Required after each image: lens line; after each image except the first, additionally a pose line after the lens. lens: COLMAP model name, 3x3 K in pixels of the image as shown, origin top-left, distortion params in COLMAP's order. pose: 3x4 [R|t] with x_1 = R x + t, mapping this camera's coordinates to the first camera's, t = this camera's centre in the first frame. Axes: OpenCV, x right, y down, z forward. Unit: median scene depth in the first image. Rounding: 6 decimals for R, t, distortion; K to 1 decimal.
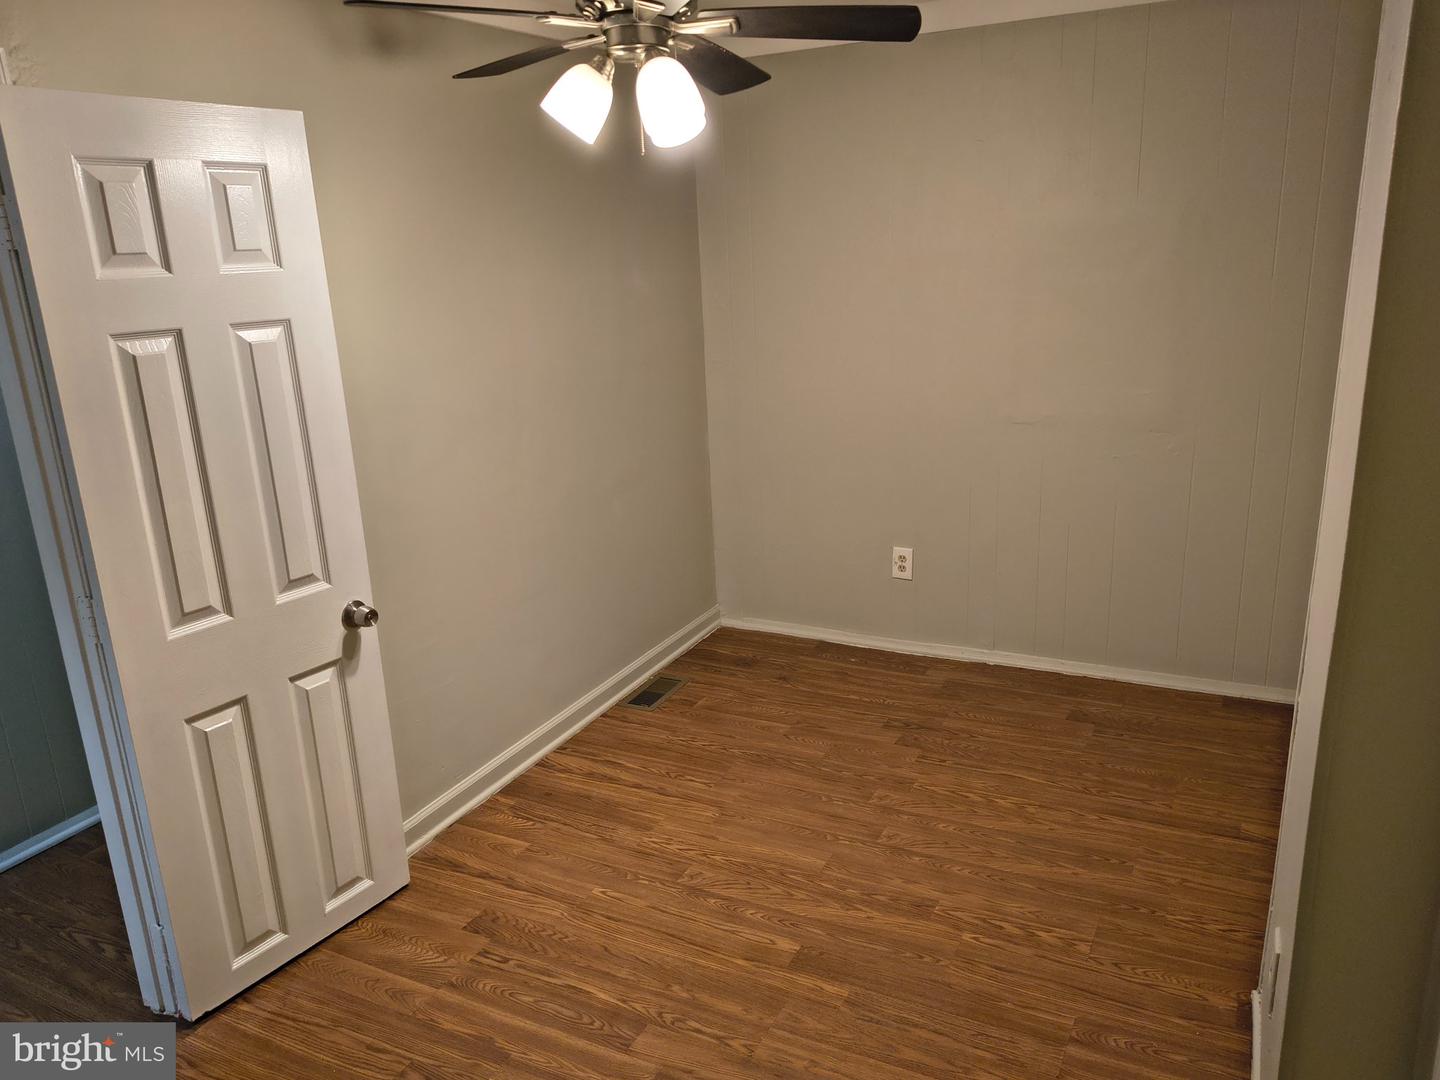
lens RADIAL K [[1054.9, 0, 720.0], [0, 1054.9, 540.0], [0, 0, 1]] dist [0.006985, 0.000182]
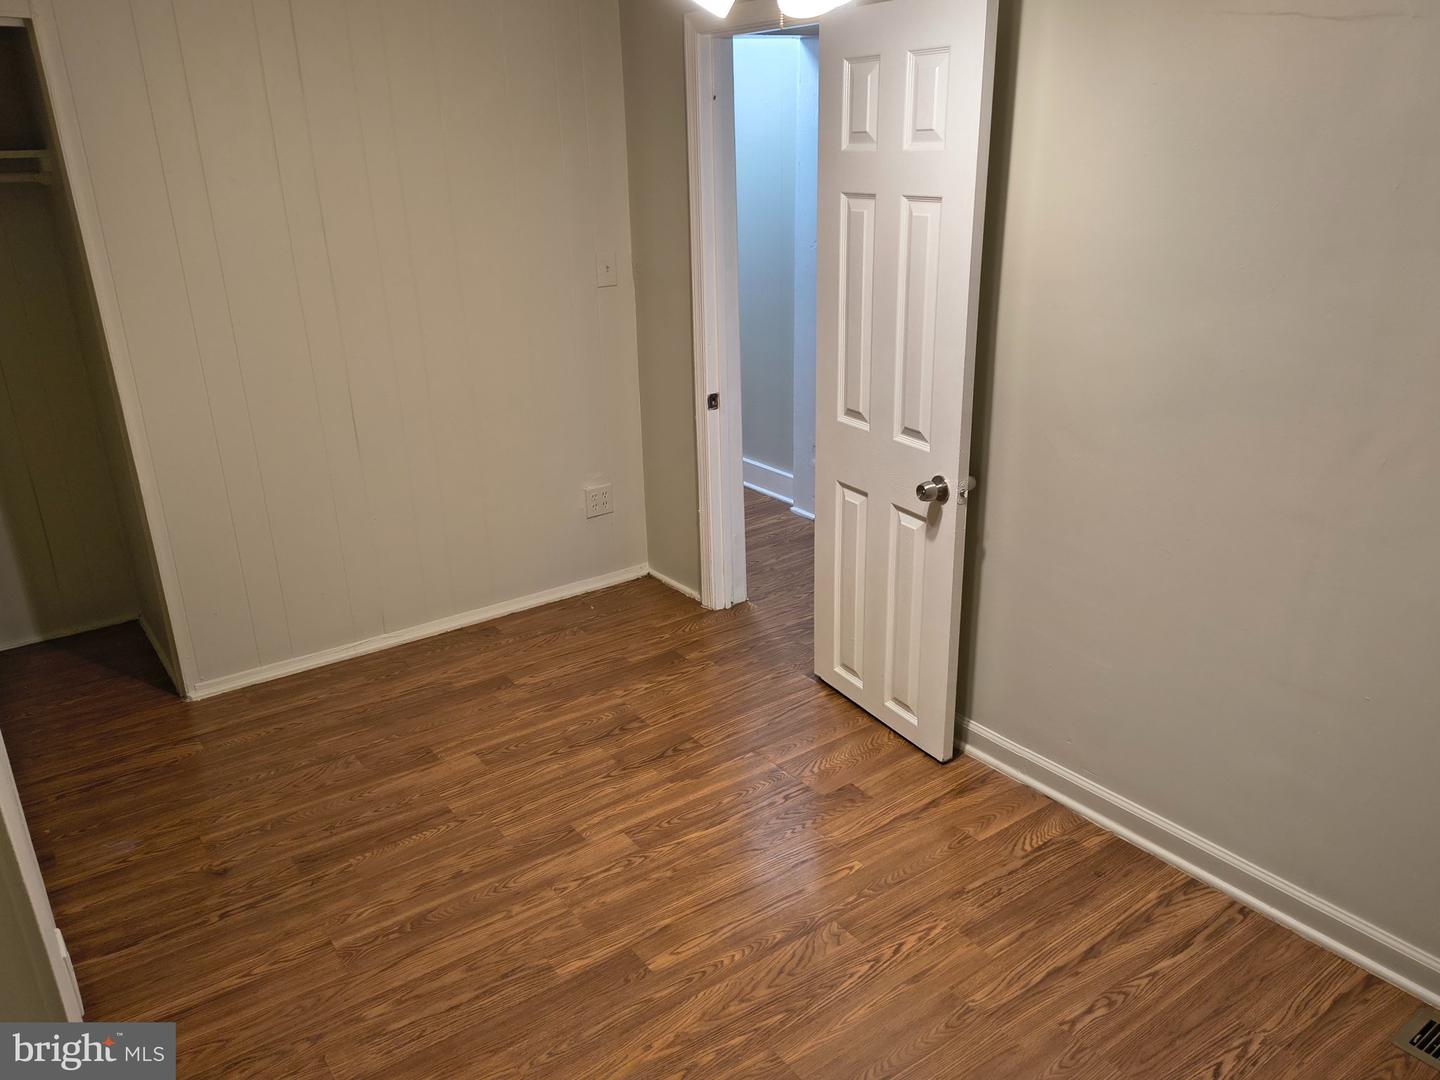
lens RADIAL K [[1054.9, 0, 720.0], [0, 1054.9, 540.0], [0, 0, 1]] dist [0.006985, 0.000182]
pose [[-0.455167, 0.360201, -0.814296, 0.635630], [-0.194191, 0.852350, 0.485581, -0.358978], [0.868972, 0.379150, -0.318014, 1.188310]]
